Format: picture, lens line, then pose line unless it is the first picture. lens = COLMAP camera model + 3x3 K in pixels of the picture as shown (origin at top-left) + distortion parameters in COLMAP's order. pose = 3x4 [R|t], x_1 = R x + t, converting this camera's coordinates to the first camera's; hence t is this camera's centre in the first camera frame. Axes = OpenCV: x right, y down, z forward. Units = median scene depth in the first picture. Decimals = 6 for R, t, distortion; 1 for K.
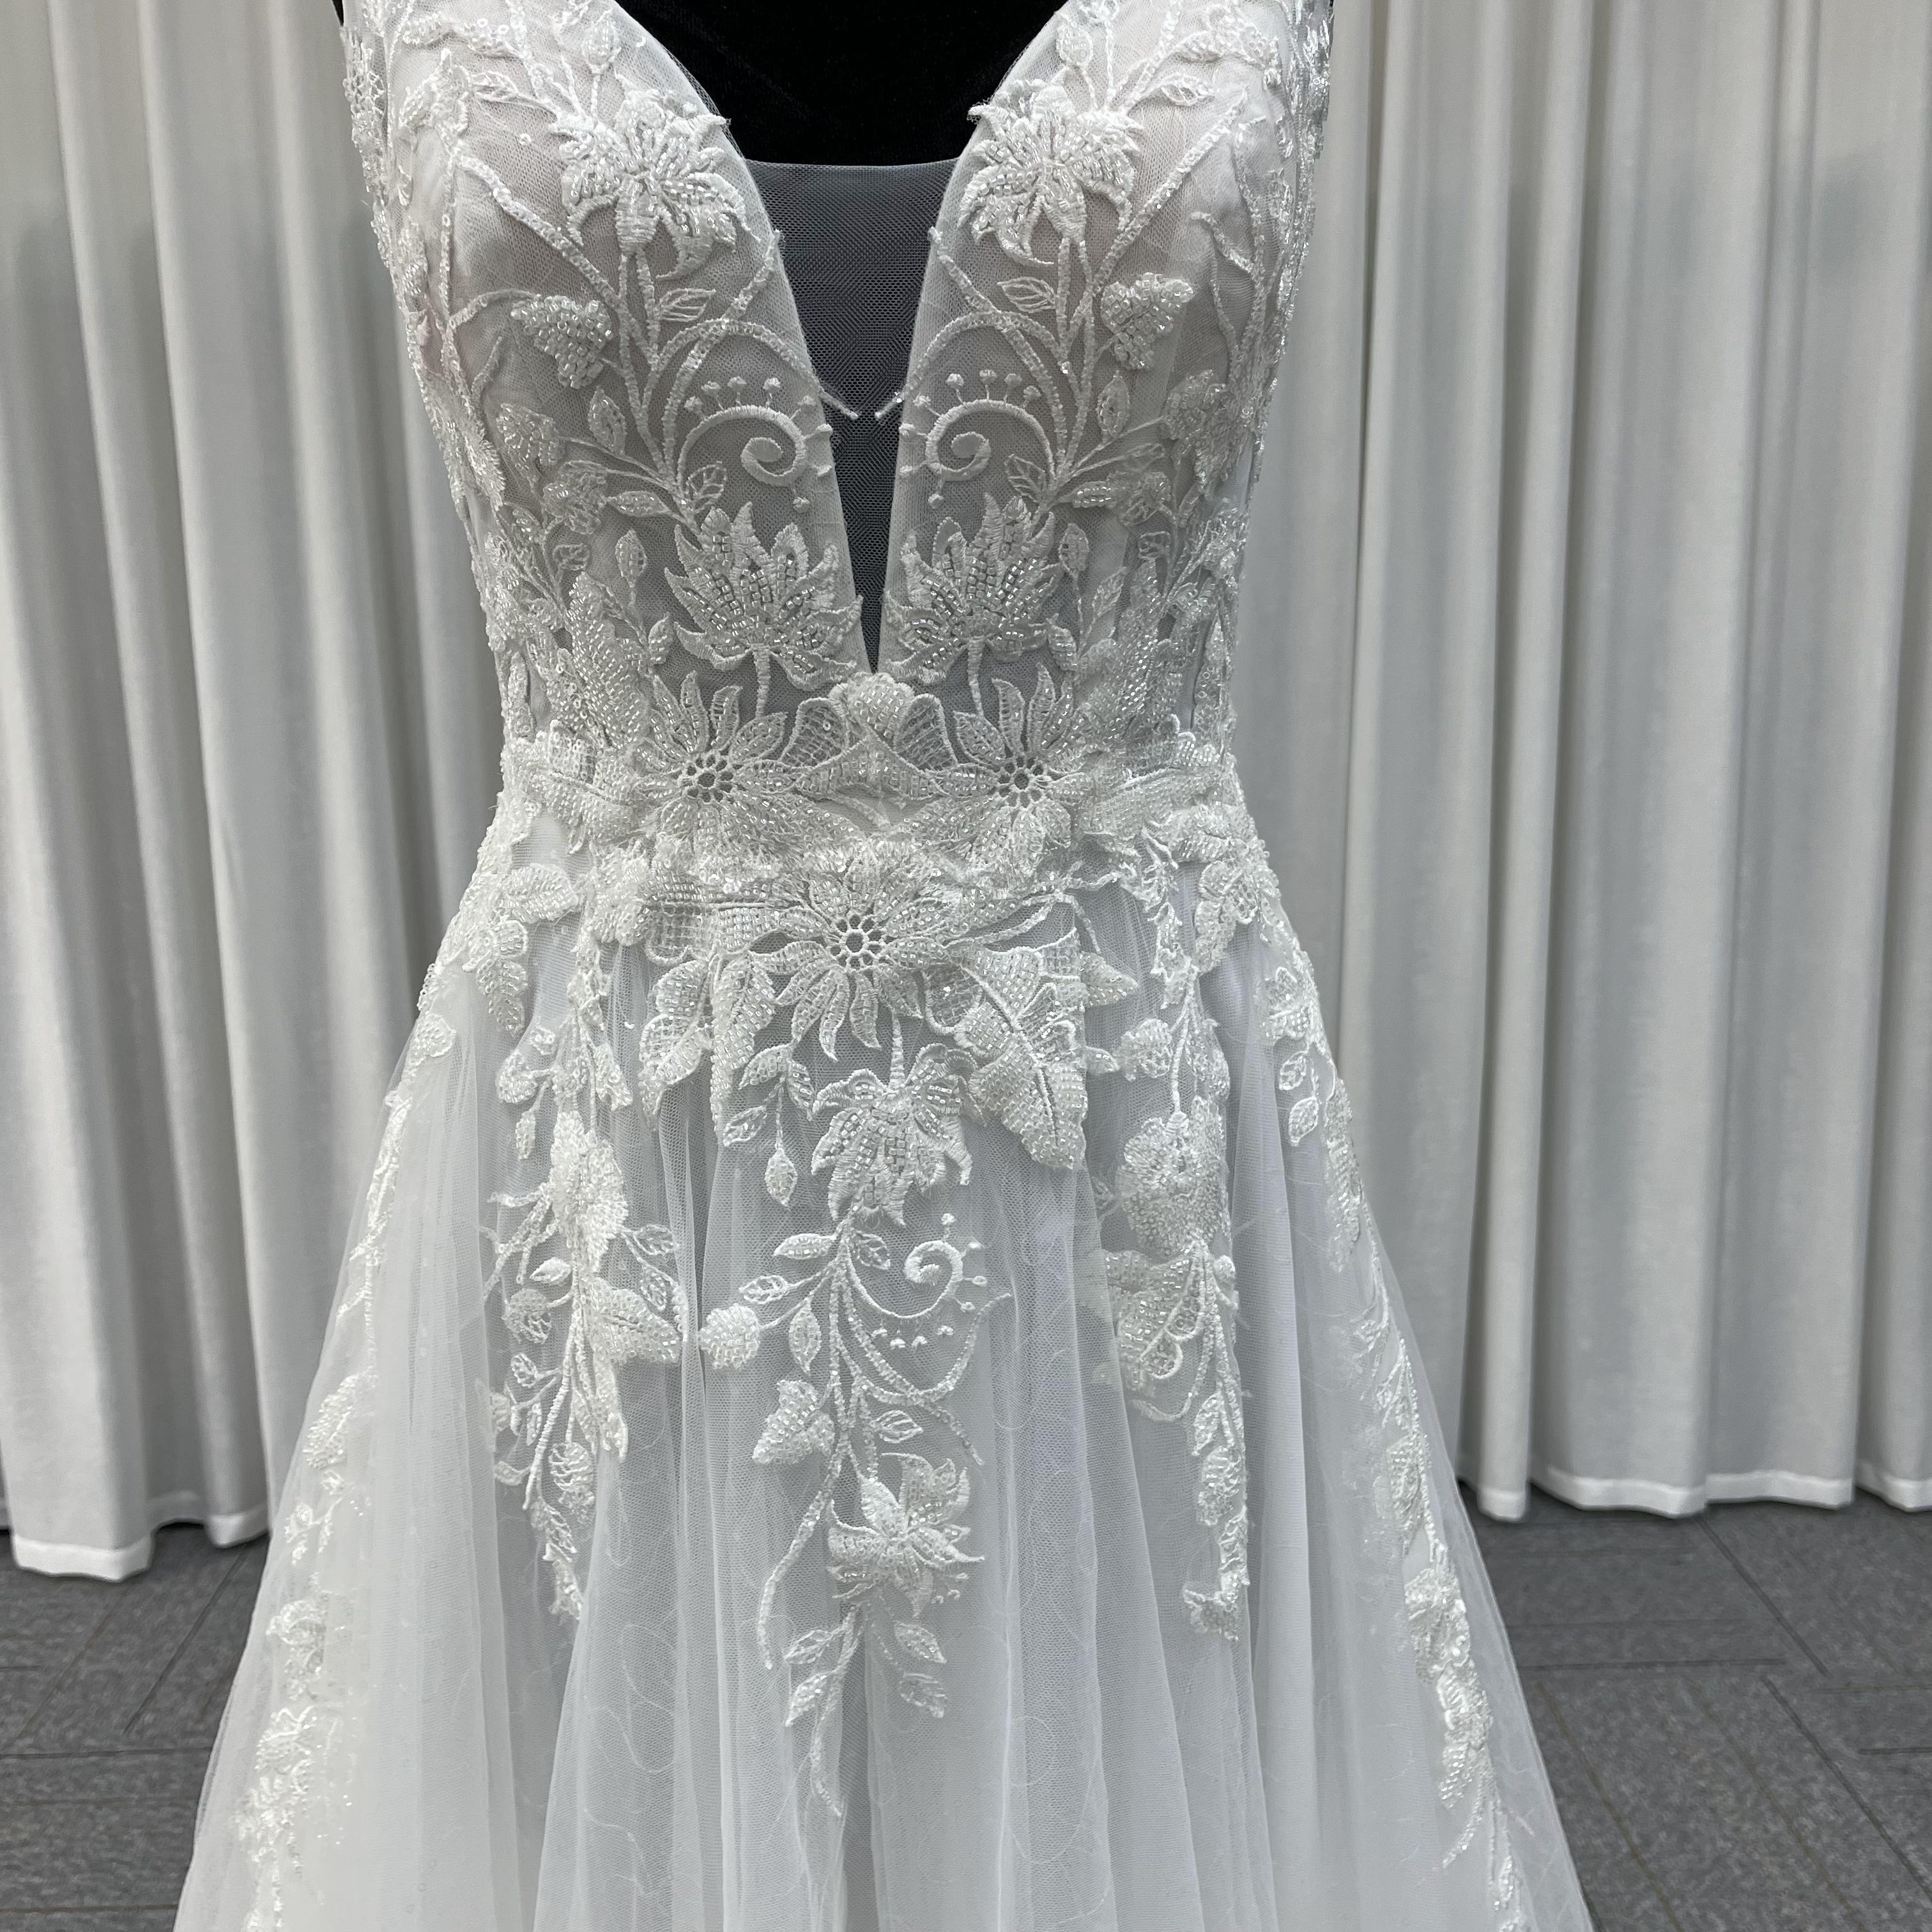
lens RADIAL K [[1949.5, 0, 984.5], [0, 1949.5, 980.7], [0, 0, 1]] dist [0.065847, -0.115330]
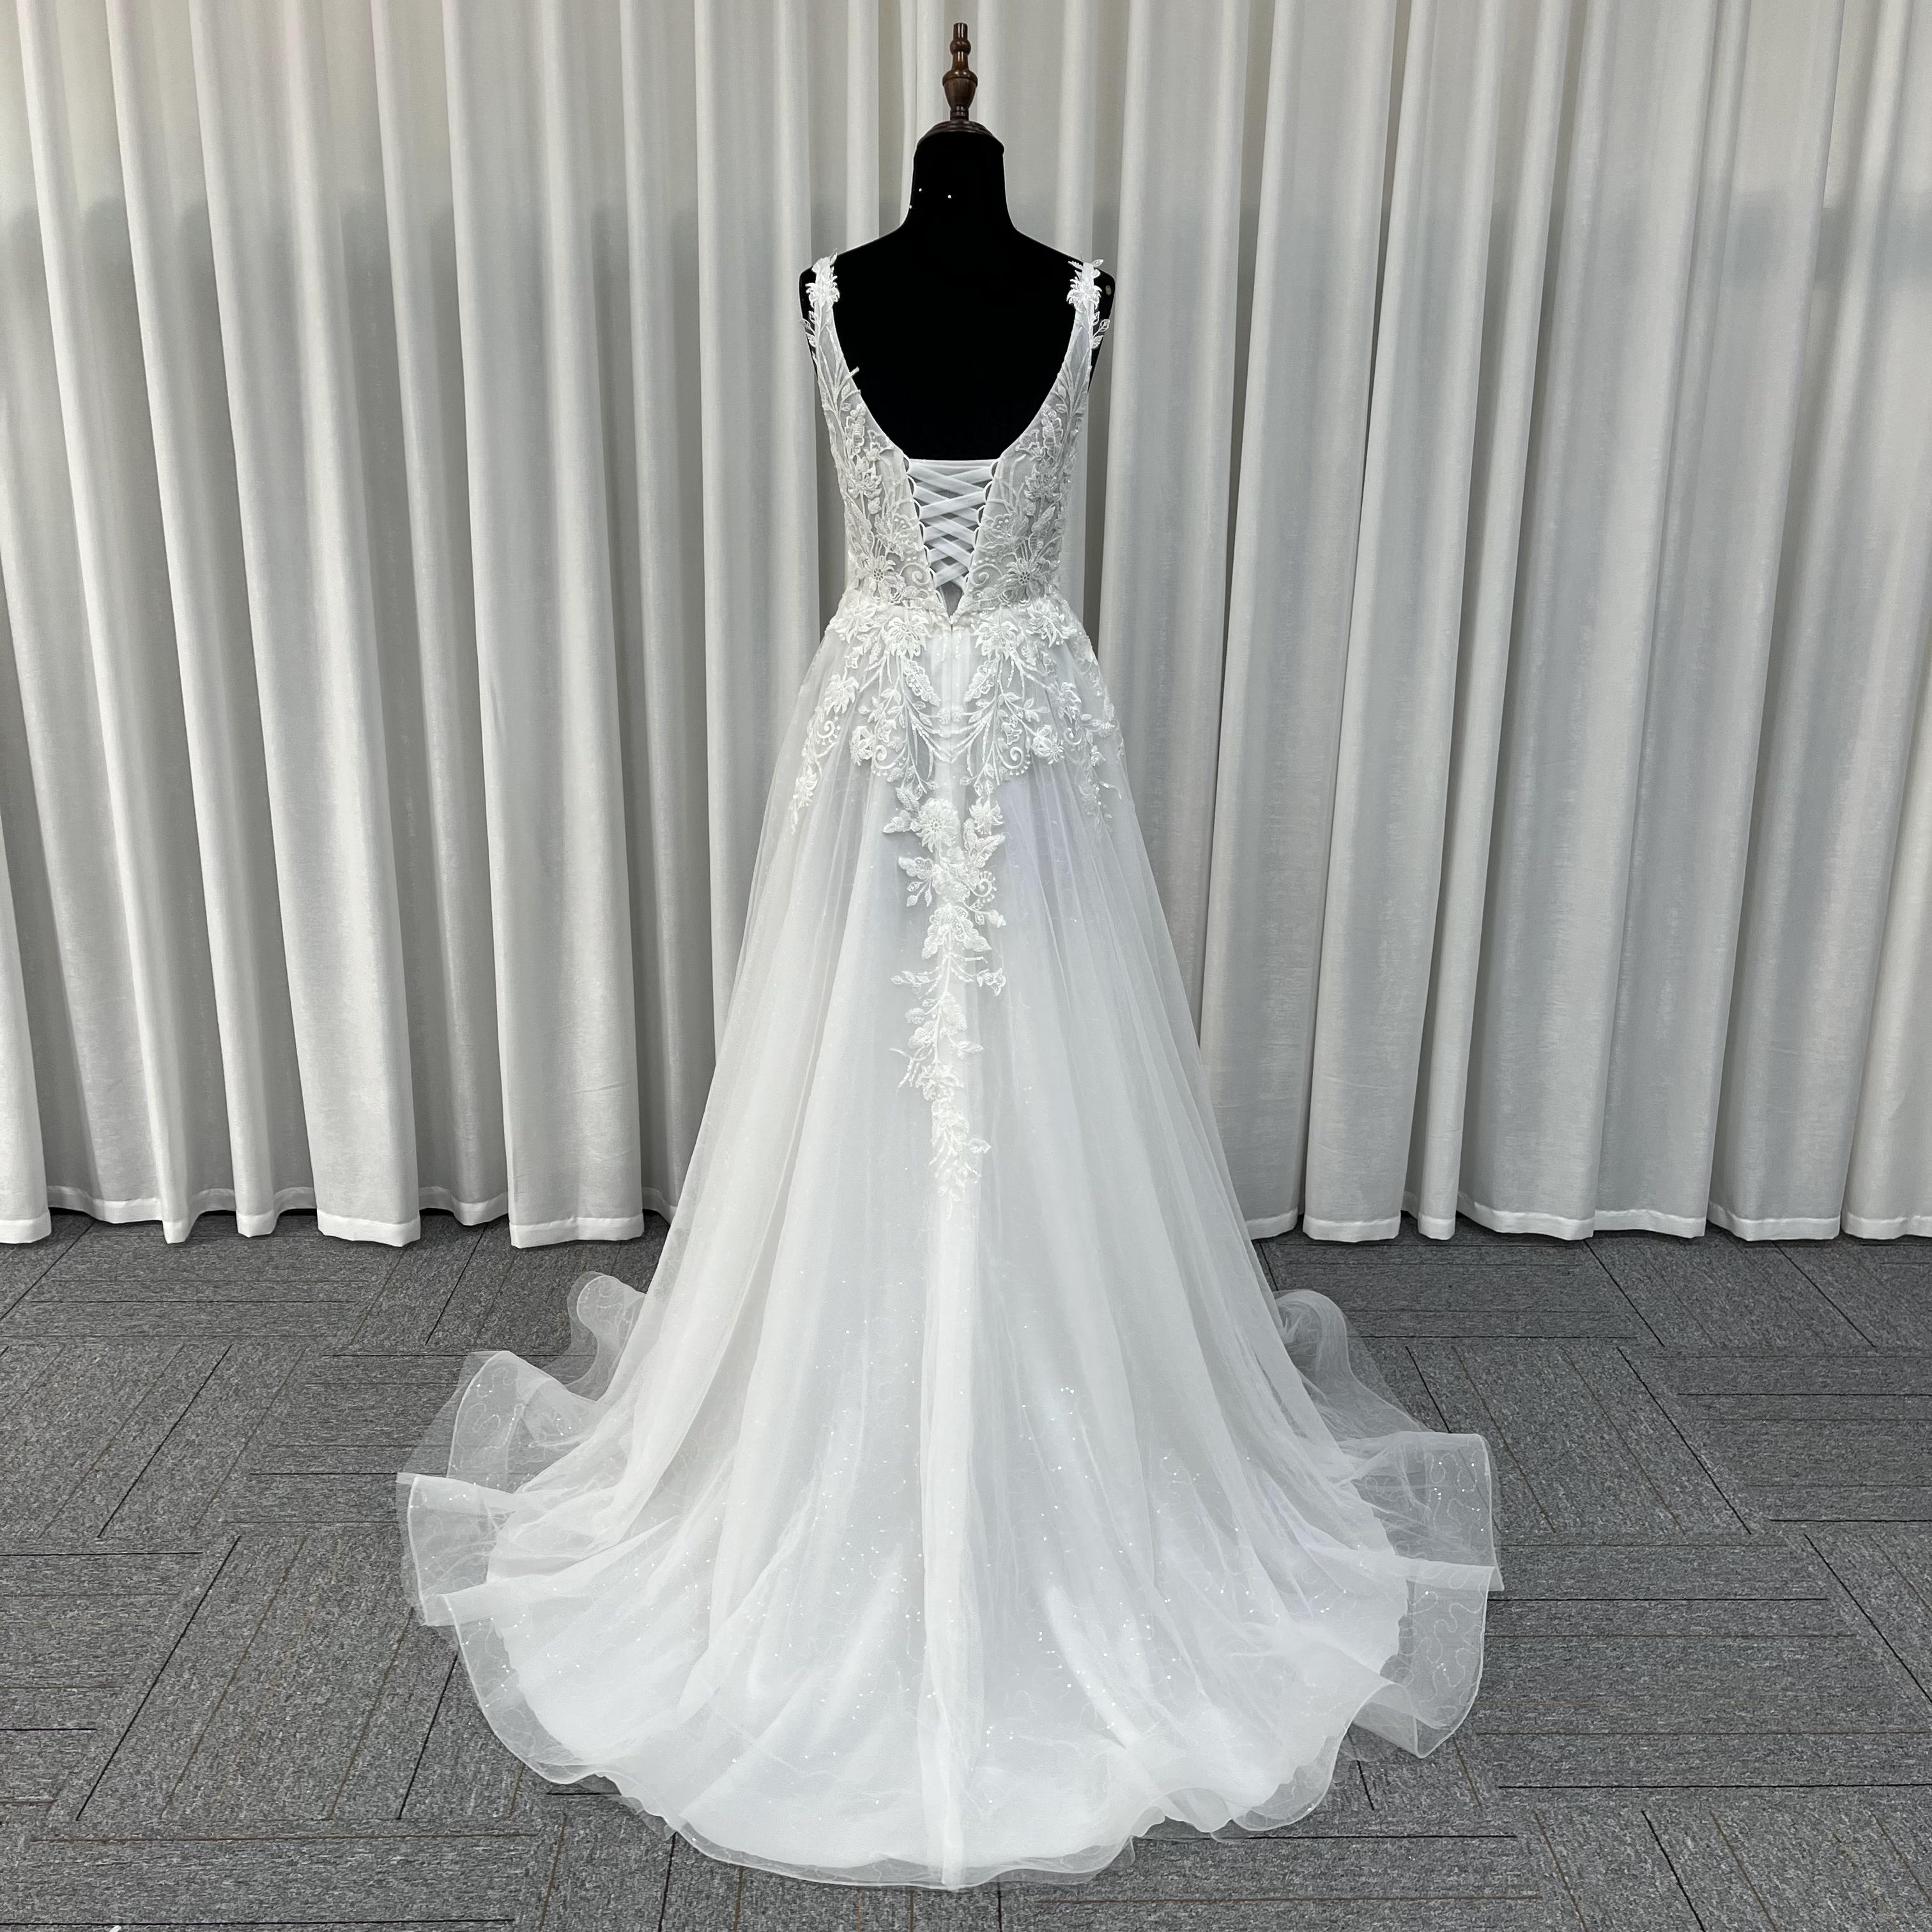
lens RADIAL K [[1936.2, 0, 973.2], [0, 1936.2, 980.7], [0, 0, 1]] dist [0.099618, -0.242967]
pose [[0.999454, 0.031822, -0.008945, -0.203854], [-0.030892, 0.995481, 0.089793, -0.029791], [0.011762, -0.089467, 0.995920, -1.454408]]
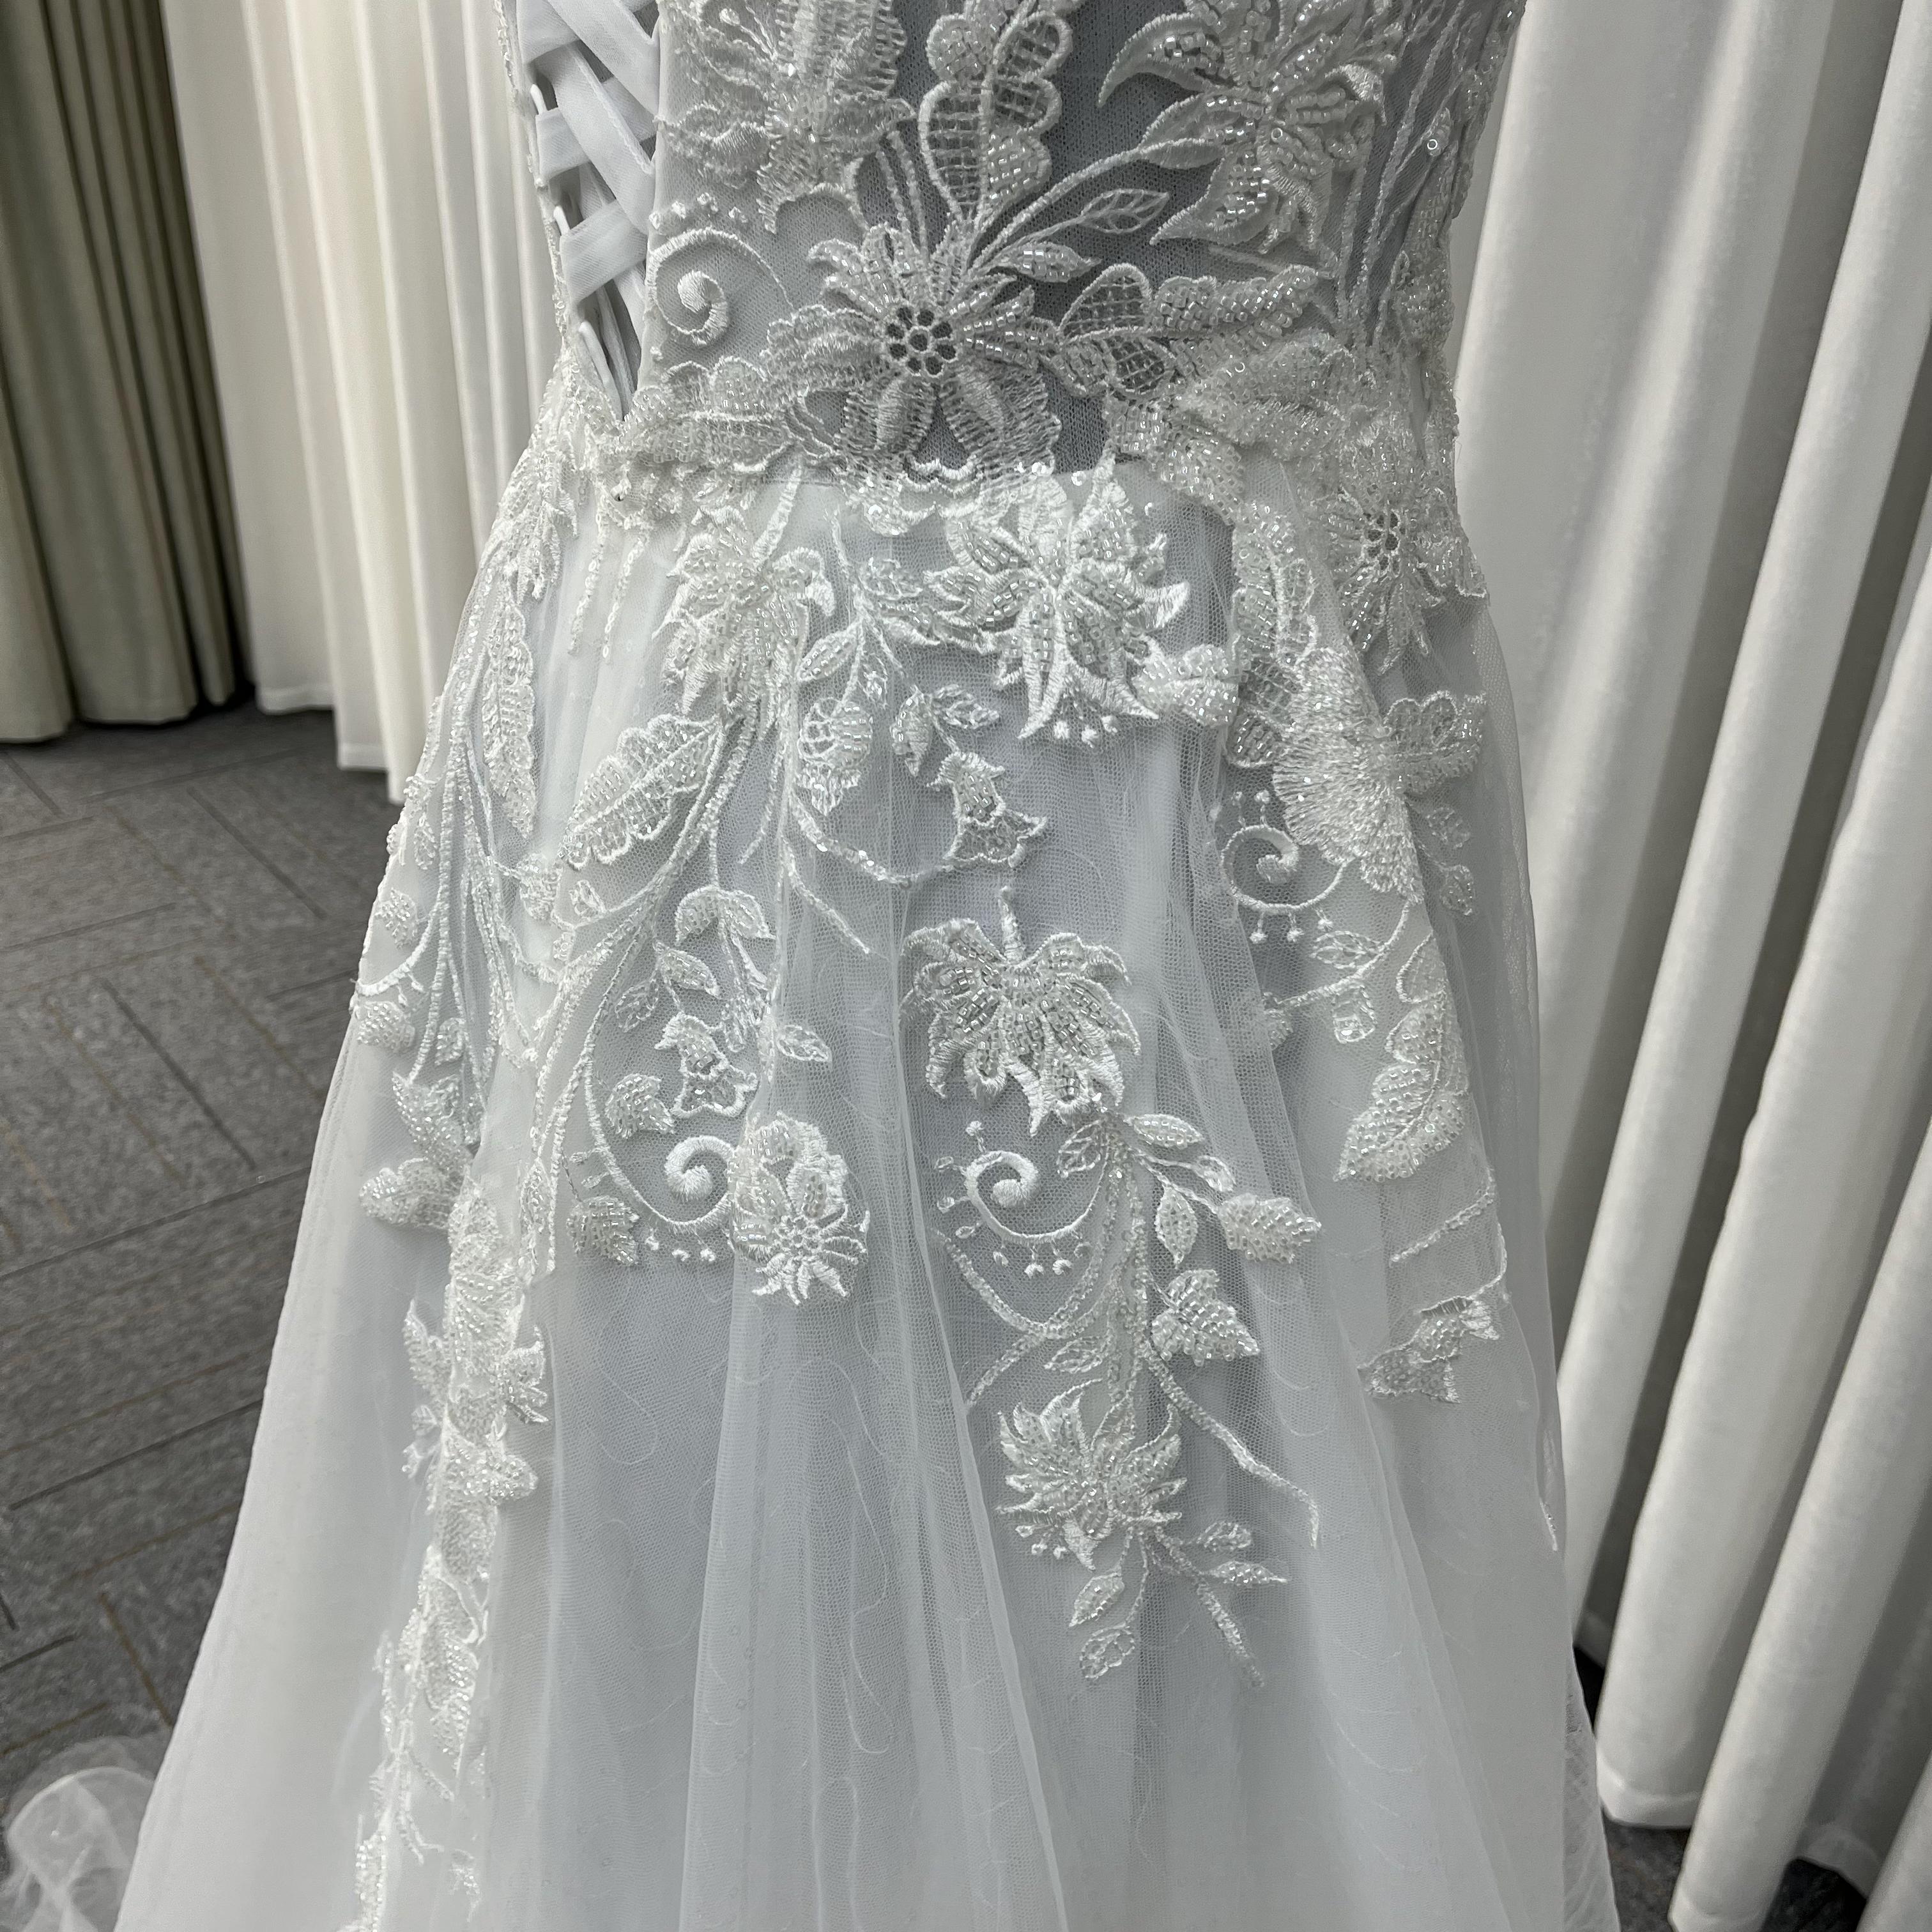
lens RADIAL K [[1969.1, 0, 984.7], [0, 1969.1, 977.7], [0, 0, 1]] dist [0.032579, -0.035342]
pose [[0.585111, 0.442620, -0.679509, 0.528300], [-0.216600, 0.892771, 0.395025, -0.641126], [0.781492, -0.083952, 0.618241, 2.525791]]
